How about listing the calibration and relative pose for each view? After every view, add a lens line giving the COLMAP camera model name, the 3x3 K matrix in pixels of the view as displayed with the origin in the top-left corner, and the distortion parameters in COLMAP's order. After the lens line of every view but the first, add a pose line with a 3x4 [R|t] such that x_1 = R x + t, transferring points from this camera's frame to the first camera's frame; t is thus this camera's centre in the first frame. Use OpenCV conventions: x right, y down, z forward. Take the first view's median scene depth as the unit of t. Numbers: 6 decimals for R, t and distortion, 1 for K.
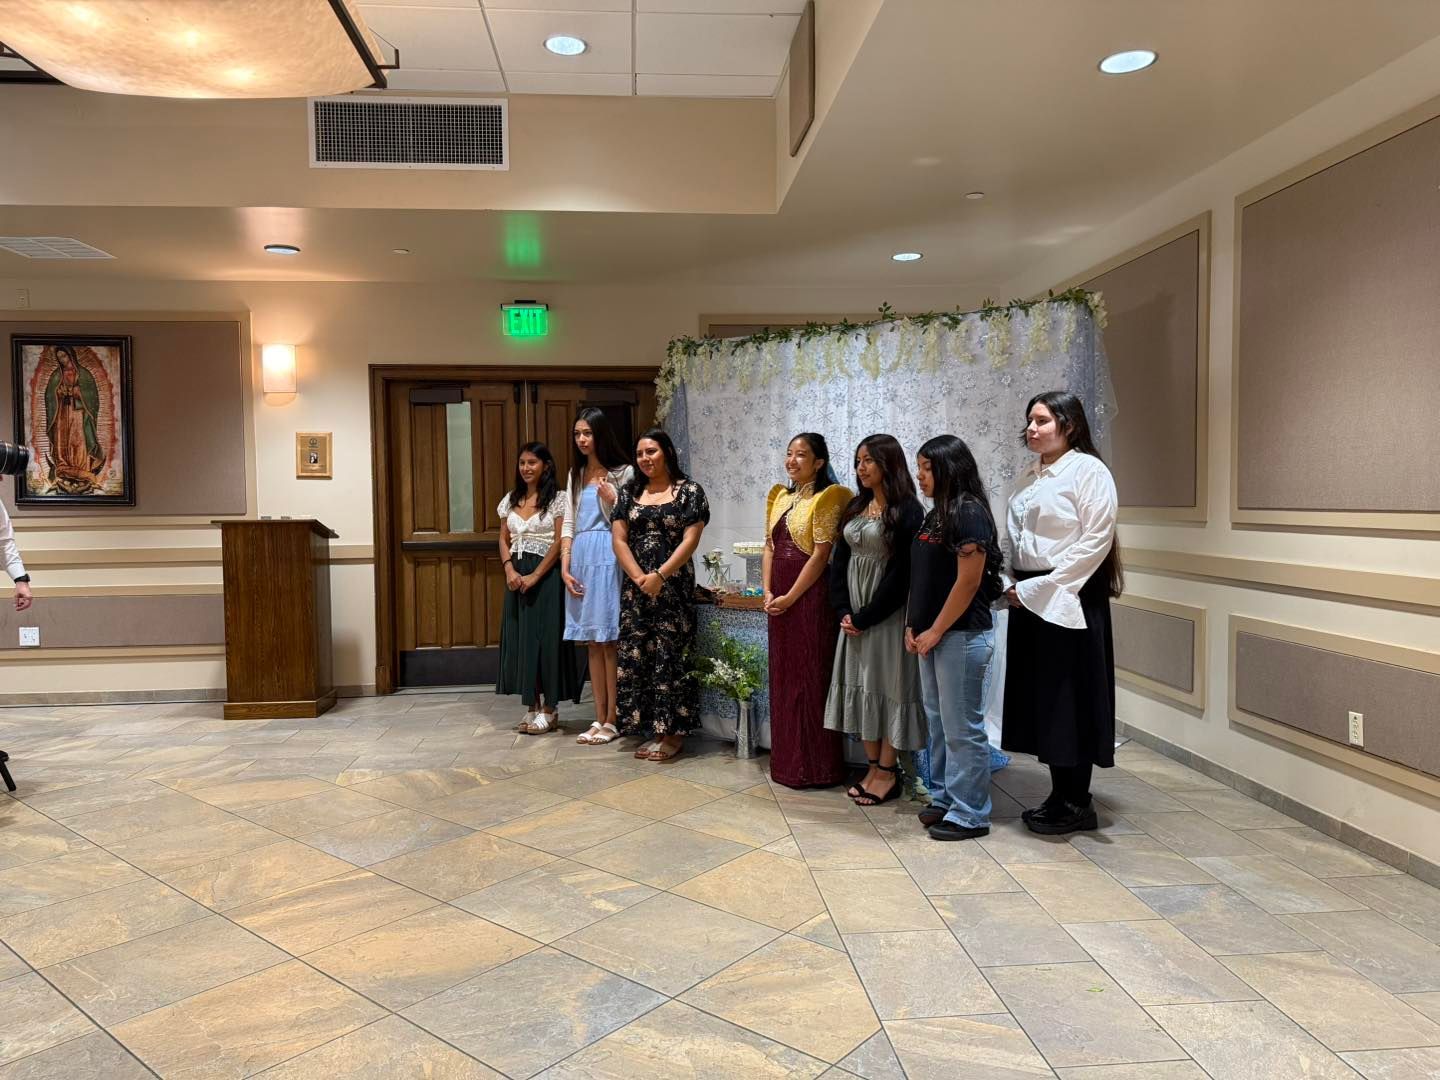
lens RADIAL K [[1015.2, 0, 698.5], [0, 1015.2, 553.9], [0, 0, 1]] dist [0.064859, -0.051682]
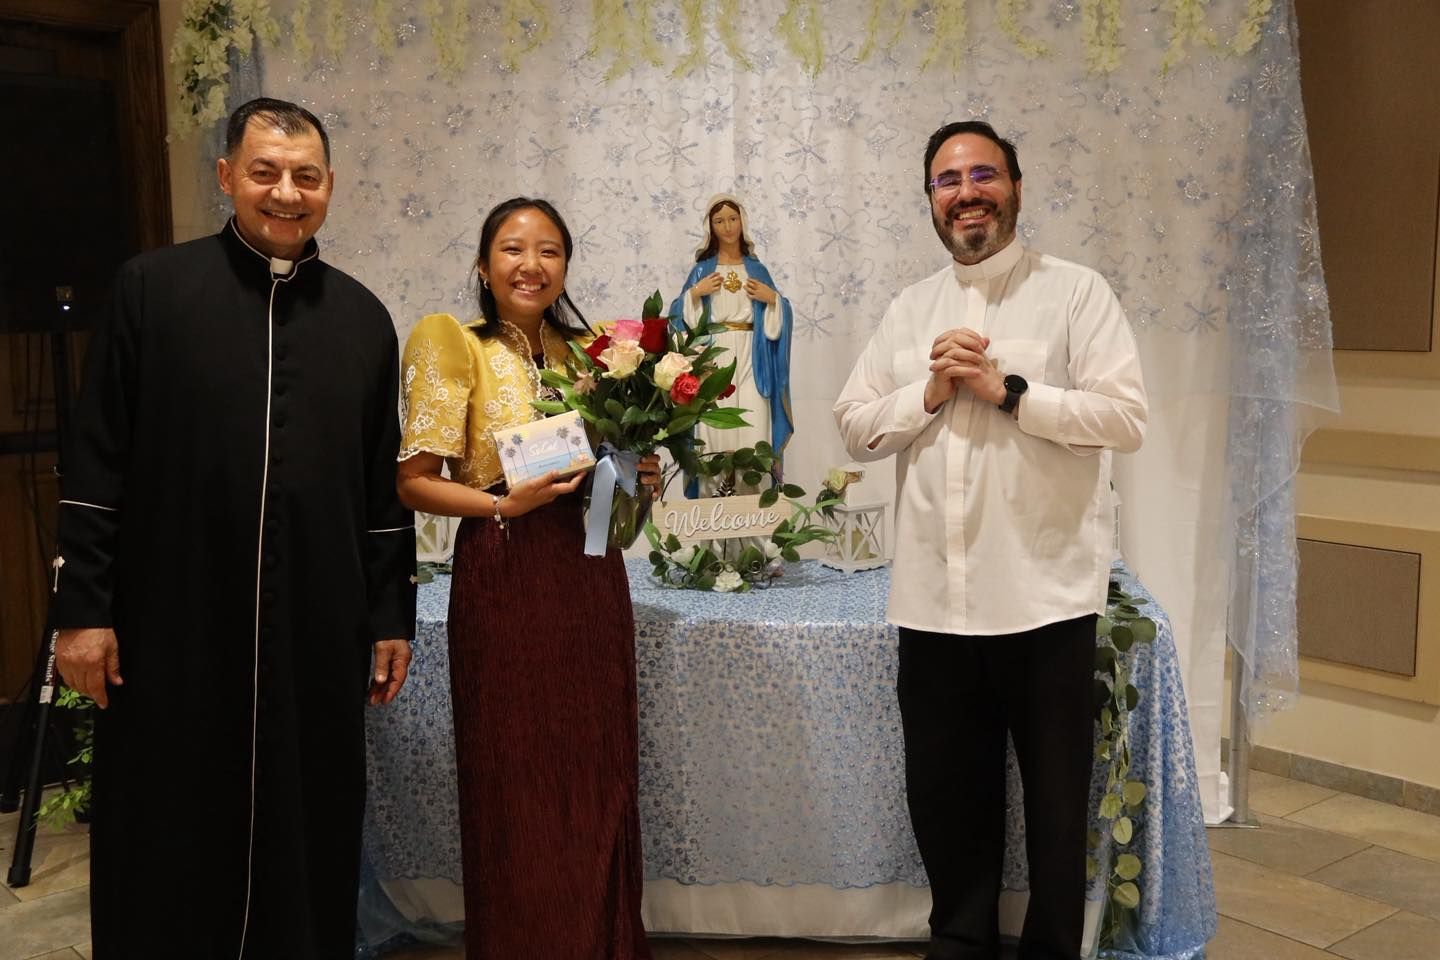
lens RADIAL K [[1671.8, 0, 745.7], [0, 1671.8, 478.8], [0, 0, 1]] dist [0.034862, 0.000000]
pose [[0.808913, -0.069151, 0.583847, -0.269715], [0.032643, 0.996810, 0.072836, -0.042392], [-0.587021, -0.039859, 0.808590, 0.362021]]
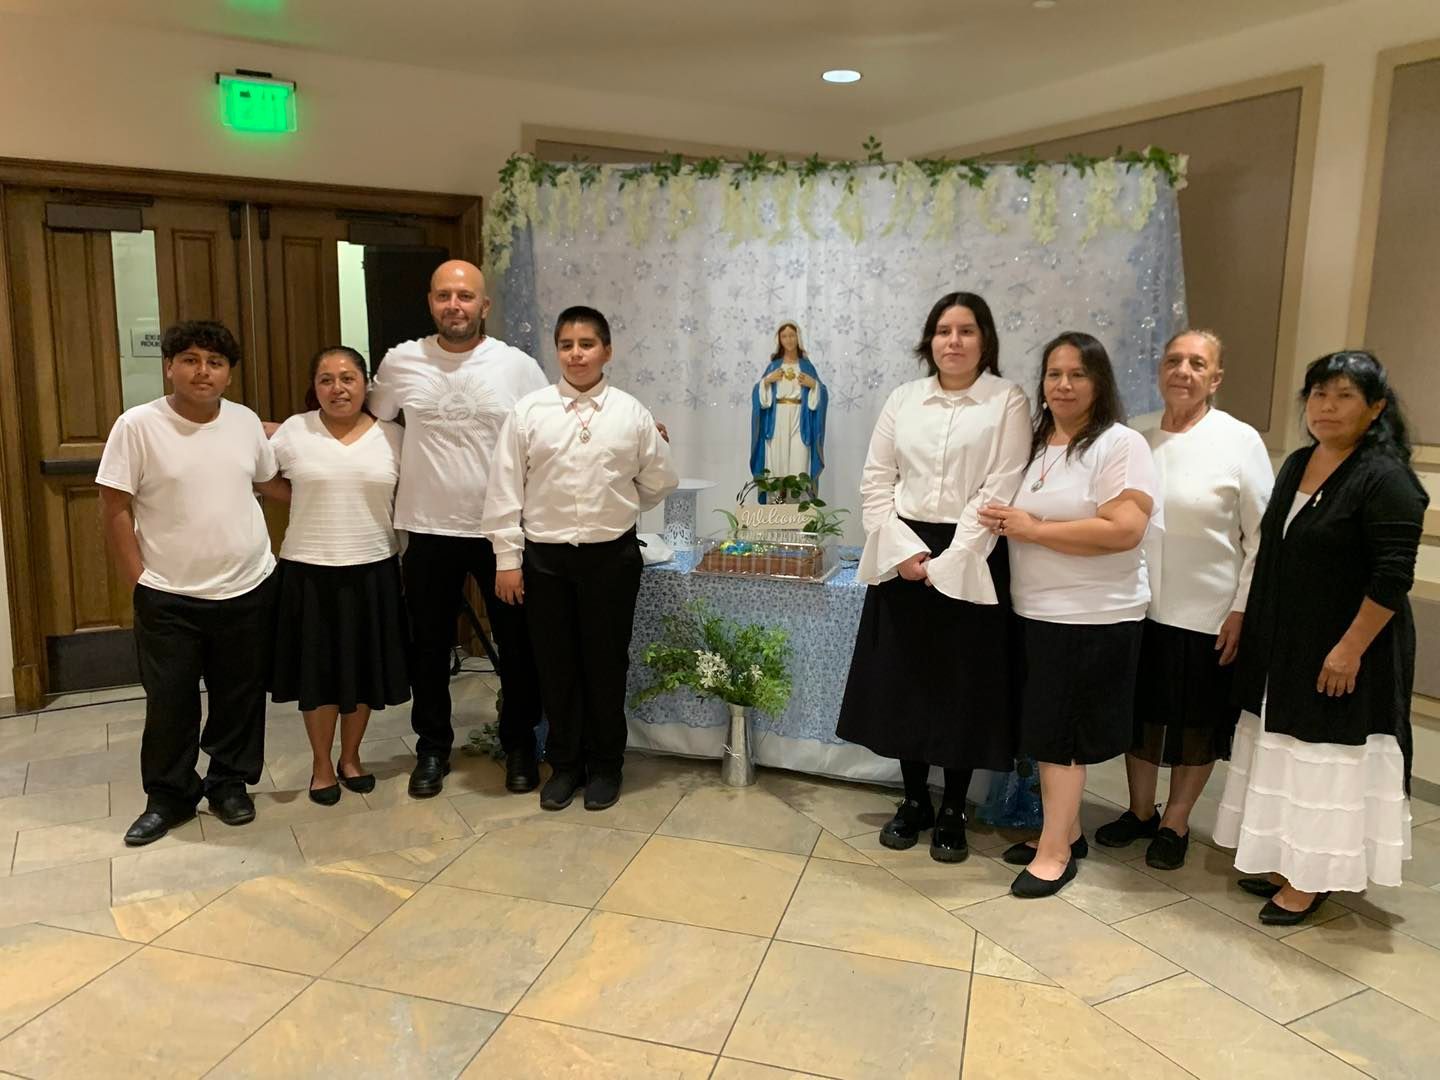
lens RADIAL K [[1121.6, 0, 695.5], [0, 1121.6, 556.3], [0, 0, 1]] dist [0.039158, -0.058261]
pose [[0.913728, -0.050185, 0.403215, -0.238418], [-0.000531, 0.992195, 0.124693, -0.045270], [-0.406326, -0.114149, 0.906570, 0.262773]]
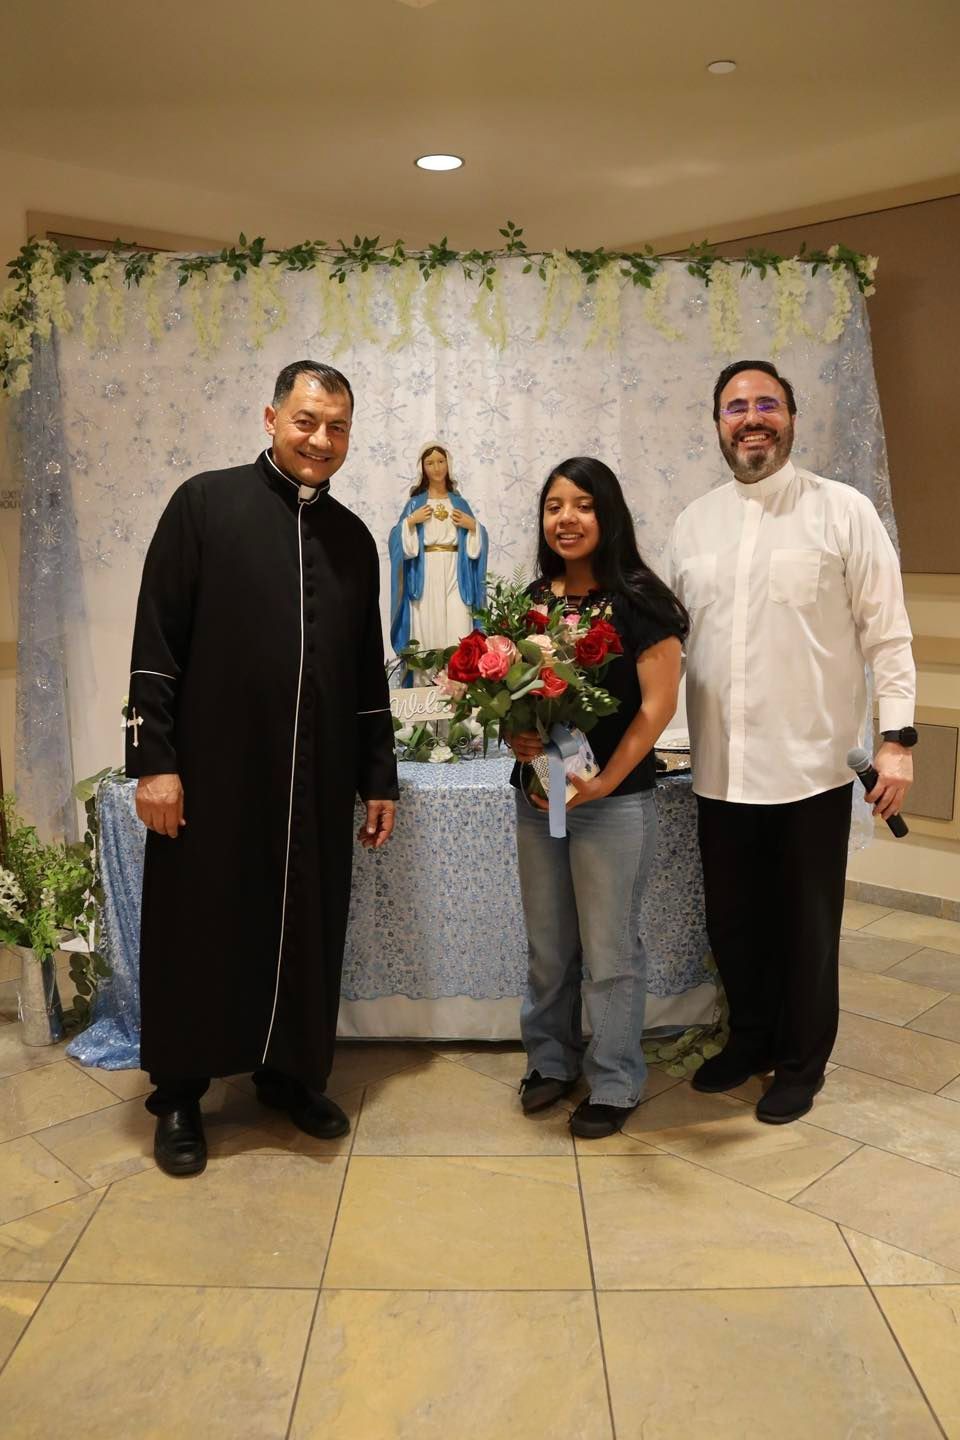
lens RADIAL K [[1245.6, 0, 469.2], [0, 1245.6, 725.6], [0, 0, 1]] dist [-0.163766, 0.100686]
pose [[0.769696, -0.094441, 0.631387, -0.263691], [0.037259, 0.993957, 0.103253, -0.030958], [-0.637323, -0.055948, 0.768563, 0.420430]]
